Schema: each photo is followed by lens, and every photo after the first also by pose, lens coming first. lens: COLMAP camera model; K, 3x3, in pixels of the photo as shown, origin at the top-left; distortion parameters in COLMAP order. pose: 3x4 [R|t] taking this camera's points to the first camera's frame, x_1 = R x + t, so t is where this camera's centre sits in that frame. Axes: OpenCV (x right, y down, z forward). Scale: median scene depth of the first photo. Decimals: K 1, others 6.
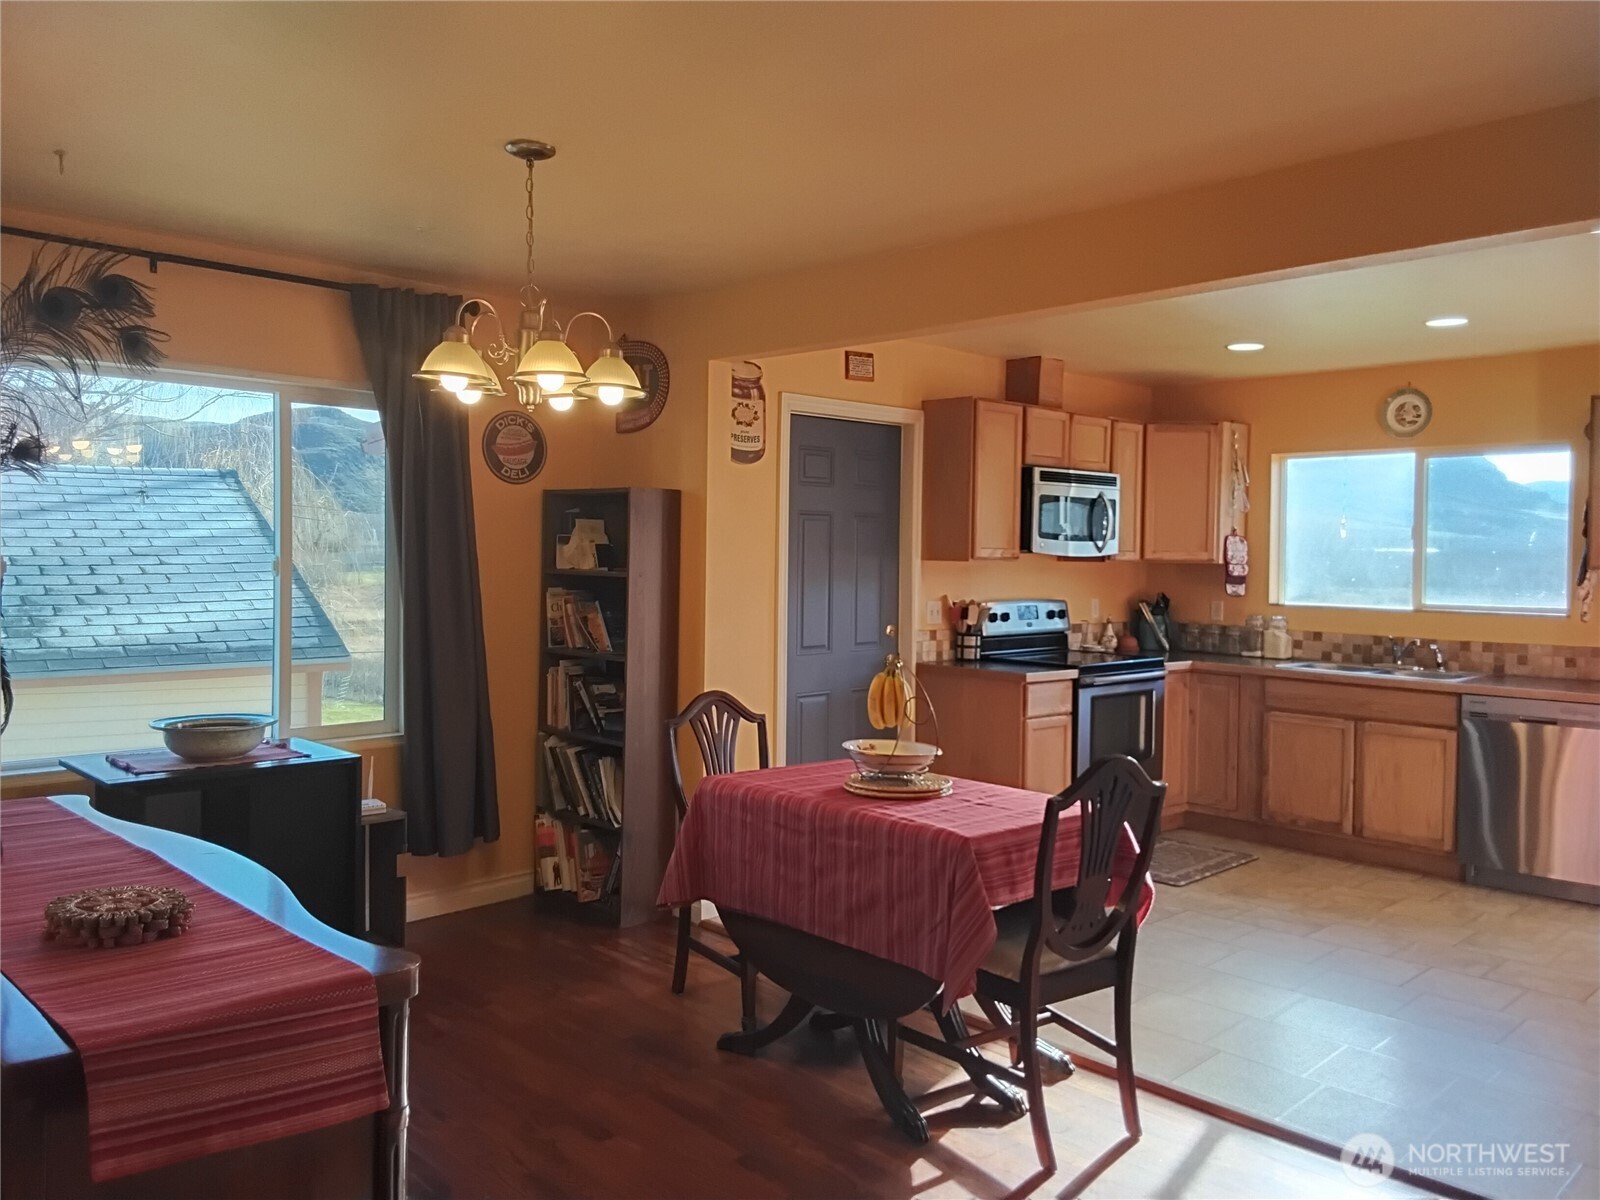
lens RADIAL K [[1234.7, 0, 801.3], [0, 1234.7, 579.6], [0, 0, 1]] dist [0.119395, -0.156461]
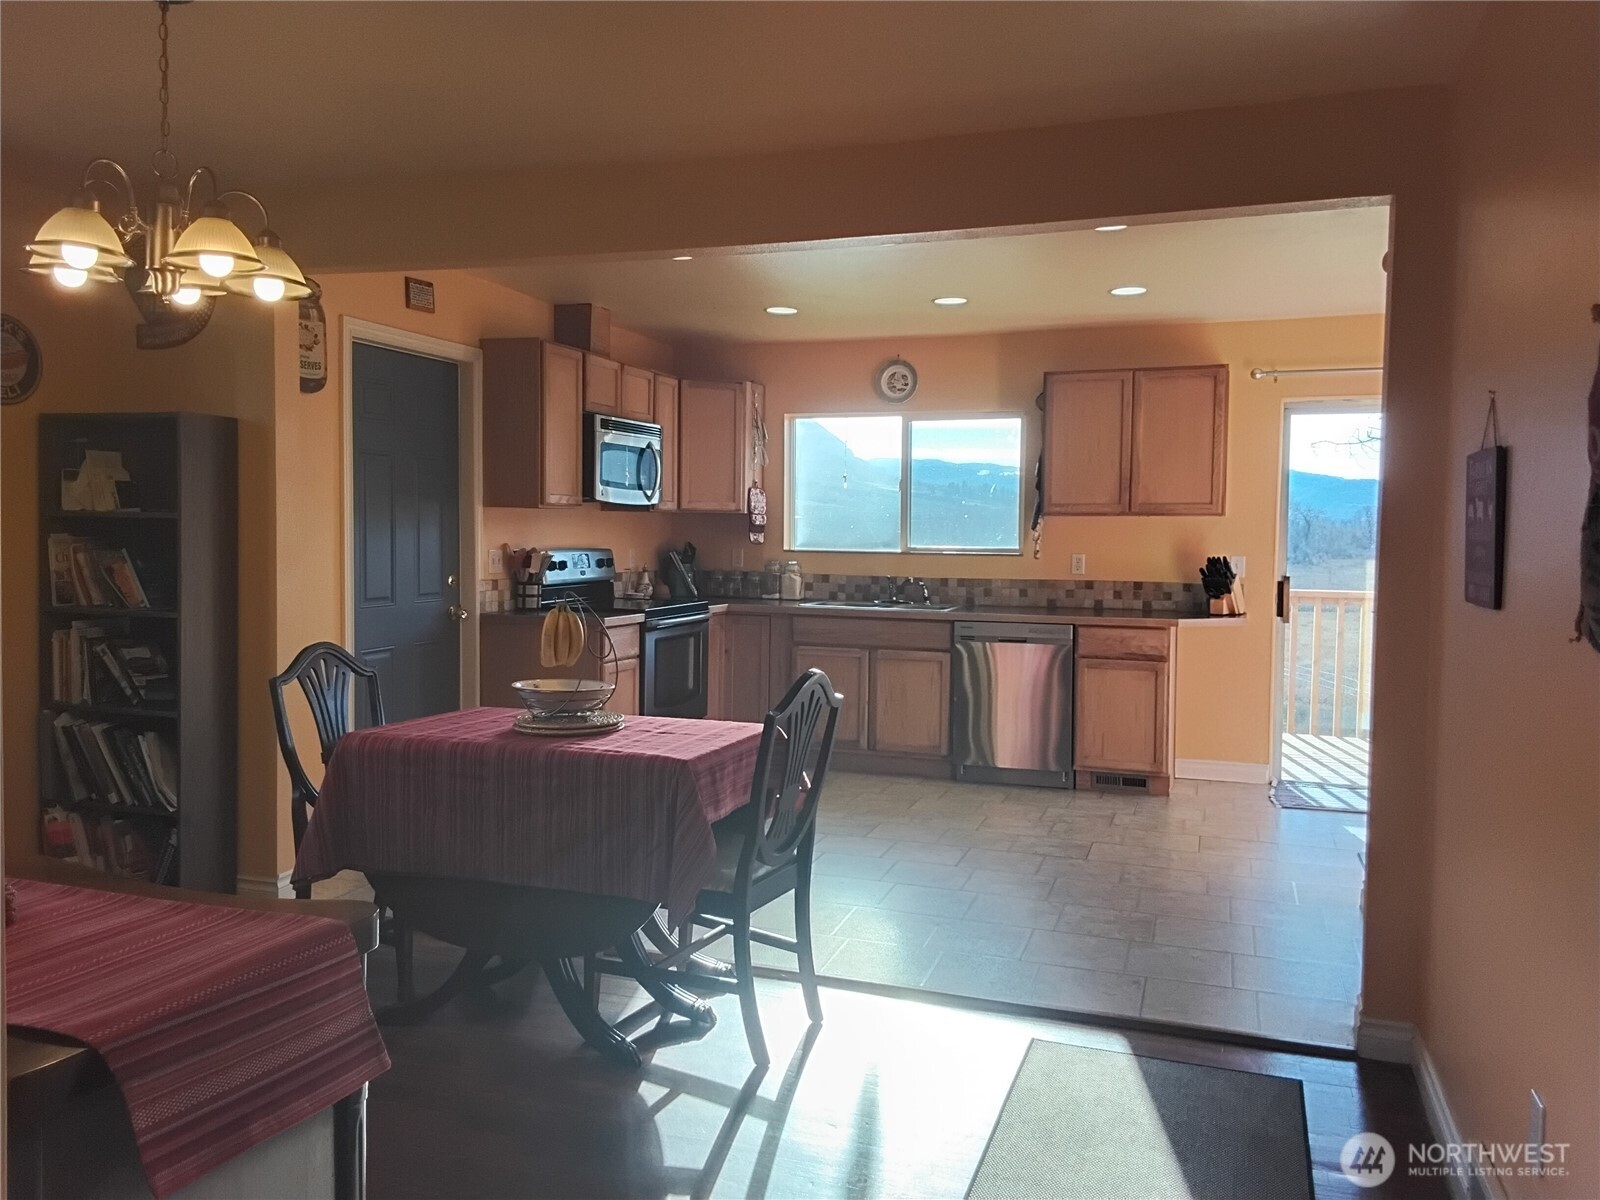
lens RADIAL K [[1234.7, 0, 801.3], [0, 1234.7, 579.6], [0, 0, 1]] dist [0.119395, -0.156461]
pose [[0.893725, -0.023127, 0.448019, -0.116224], [0.011291, 0.999514, 0.029071, 0.015814], [-0.448473, -0.020923, 0.893551, 0.027748]]
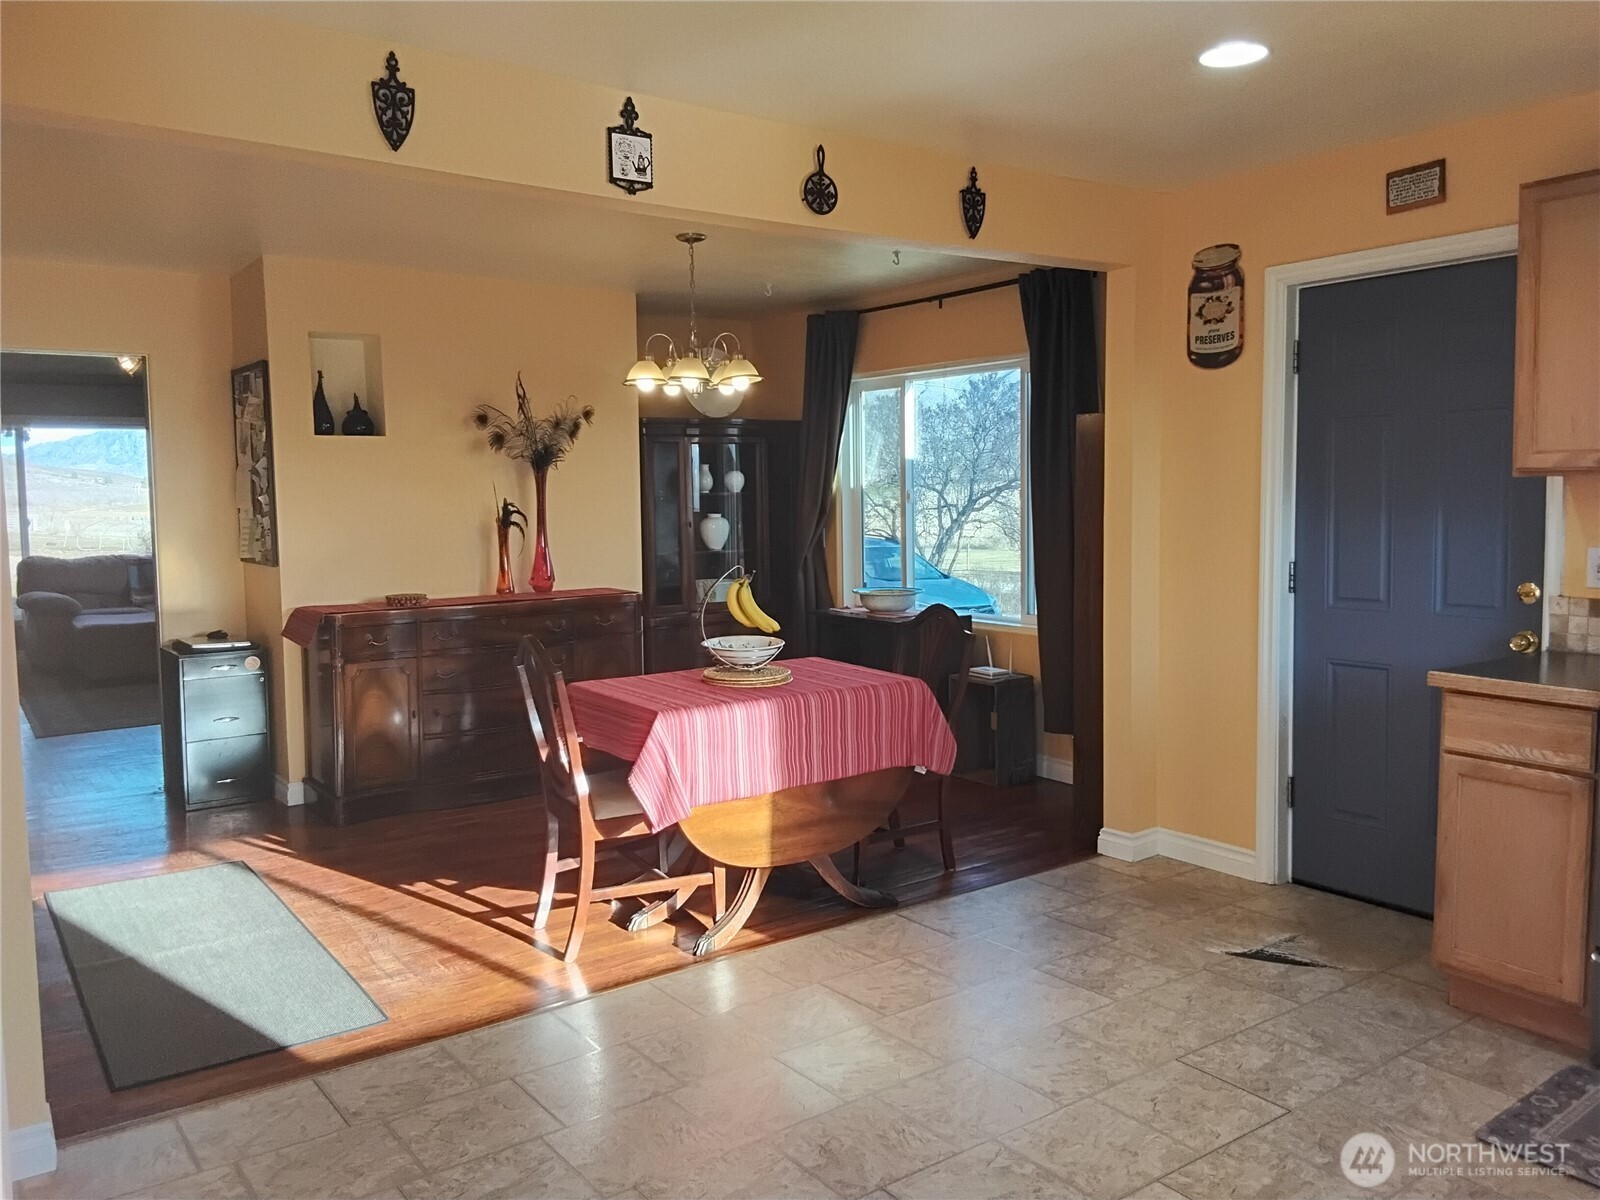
lens RADIAL K [[1234.7, 0, 801.3], [0, 1234.7, 579.6], [0, 0, 1]] dist [0.119395, -0.156461]
pose [[-0.145139, 0.059571, -0.987616, 0.736678], [-0.011303, 0.998021, 0.061860, 0.000700], [0.989347, 0.020141, -0.144179, 0.732409]]
